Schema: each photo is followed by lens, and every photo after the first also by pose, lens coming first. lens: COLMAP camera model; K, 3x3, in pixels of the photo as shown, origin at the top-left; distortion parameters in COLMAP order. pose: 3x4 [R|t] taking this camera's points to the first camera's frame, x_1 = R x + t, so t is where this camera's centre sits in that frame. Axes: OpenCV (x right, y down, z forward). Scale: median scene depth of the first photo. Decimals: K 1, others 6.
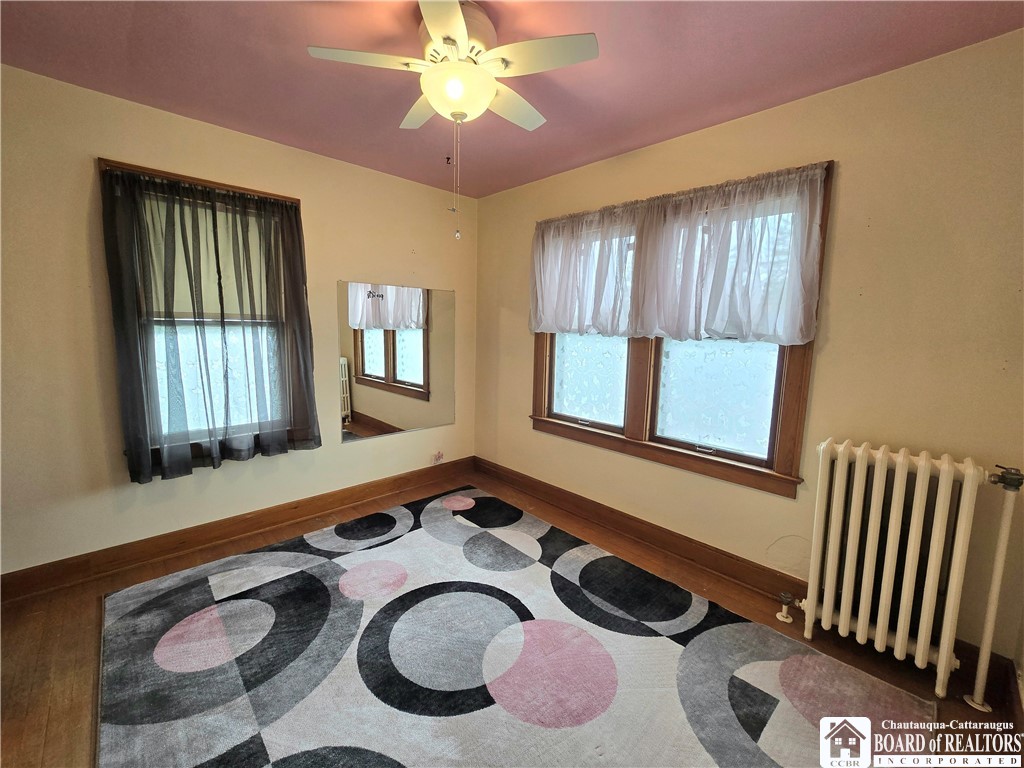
lens RADIAL K [[416.8, 0, 510.4], [0, 416.8, 381.8], [0, 0, 1]] dist [-0.000897, -0.000188]
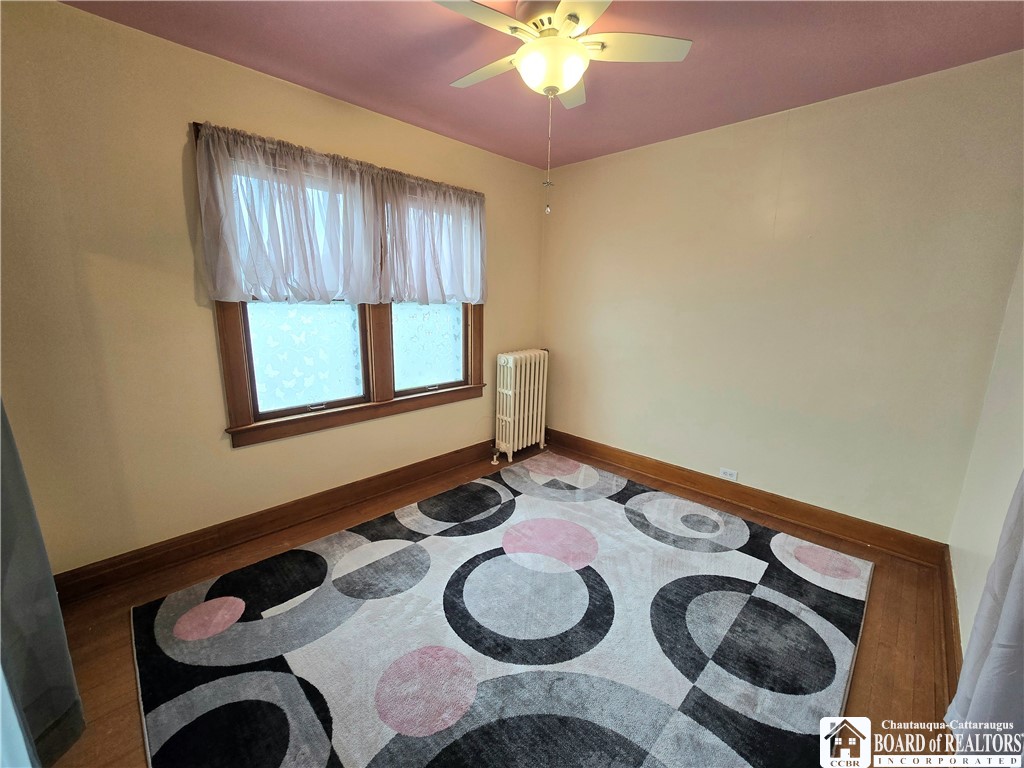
lens RADIAL K [[416.8, 0, 510.4], [0, 416.8, 381.8], [0, 0, 1]] dist [-0.000897, -0.000188]
pose [[-0.035042, -0.222579, 0.974285, -0.820647], [0.116505, 0.967326, 0.225180, -0.122596], [-0.992572, 0.121400, -0.007965, 0.770111]]
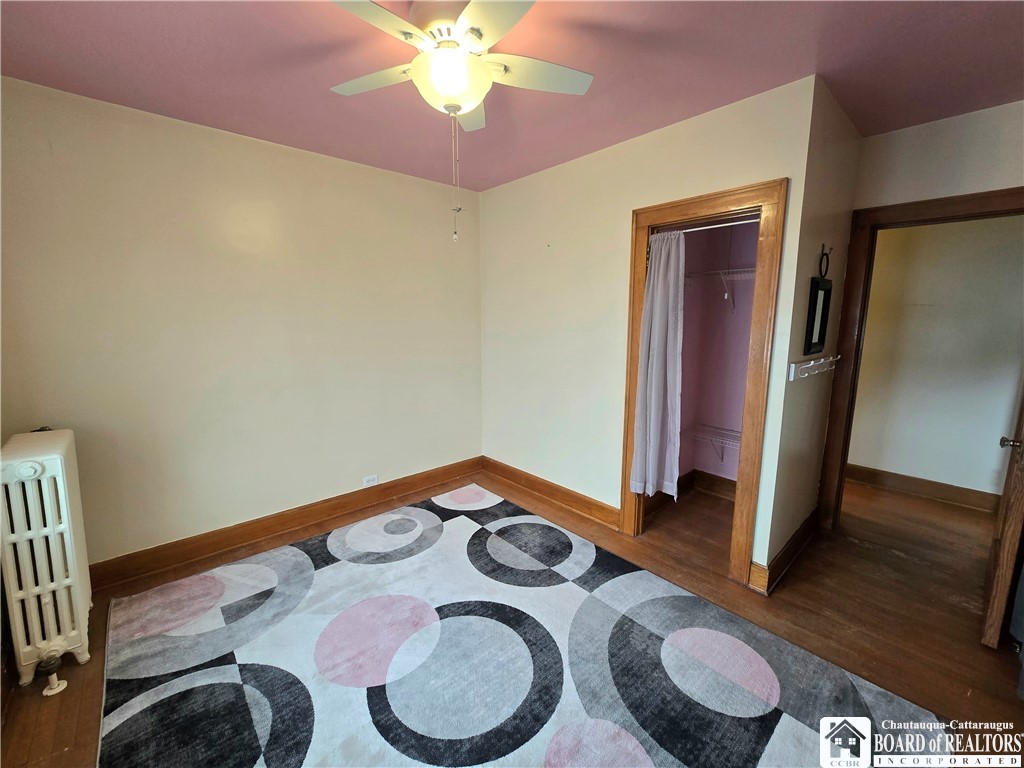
lens RADIAL K [[421.3, 0, 509.2], [0, 421.3, 376.7], [0, 0, 1]] dist [-0.000697, 0.000075]
pose [[-0.999244, -0.026934, 0.028039, -0.189292], [-0.018050, 0.960115, 0.279022, -0.212801], [-0.034436, 0.278305, -0.959875, 1.340104]]
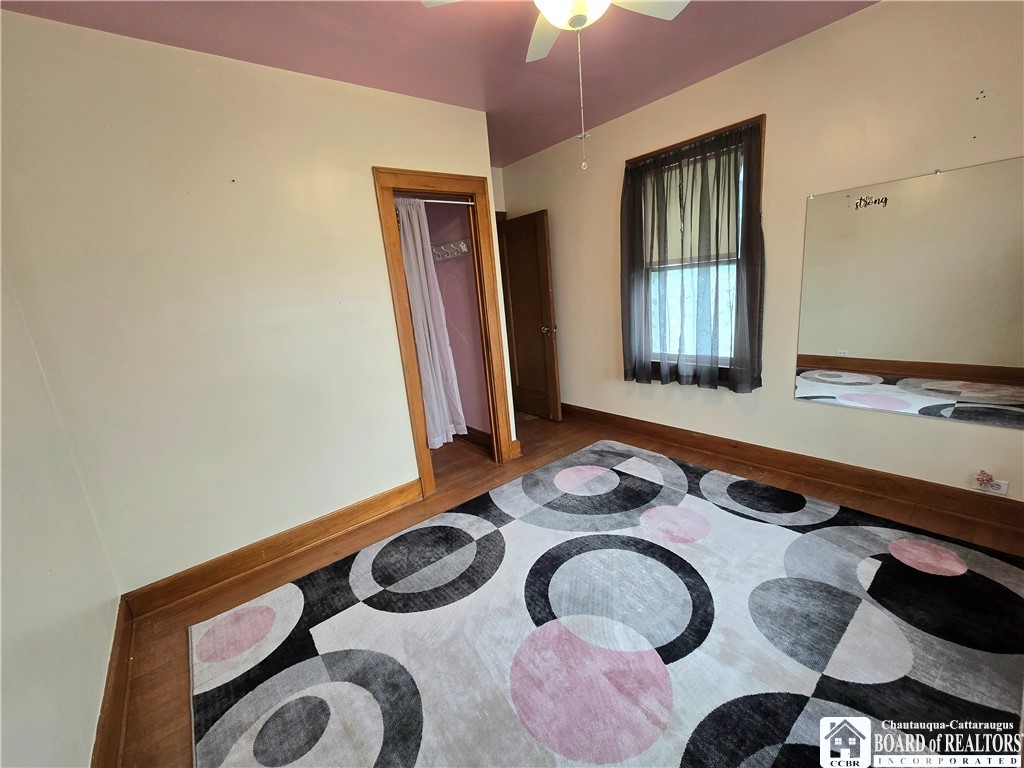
lens RADIAL K [[416.8, 0, 510.4], [0, 416.8, 381.8], [0, 0, 1]] dist [-0.000897, -0.000188]
pose [[-0.075797, 0.210519, -0.974647, 0.575241], [-0.042351, 0.975897, 0.214082, -0.054704], [0.996223, 0.057504, -0.065055, 0.616987]]
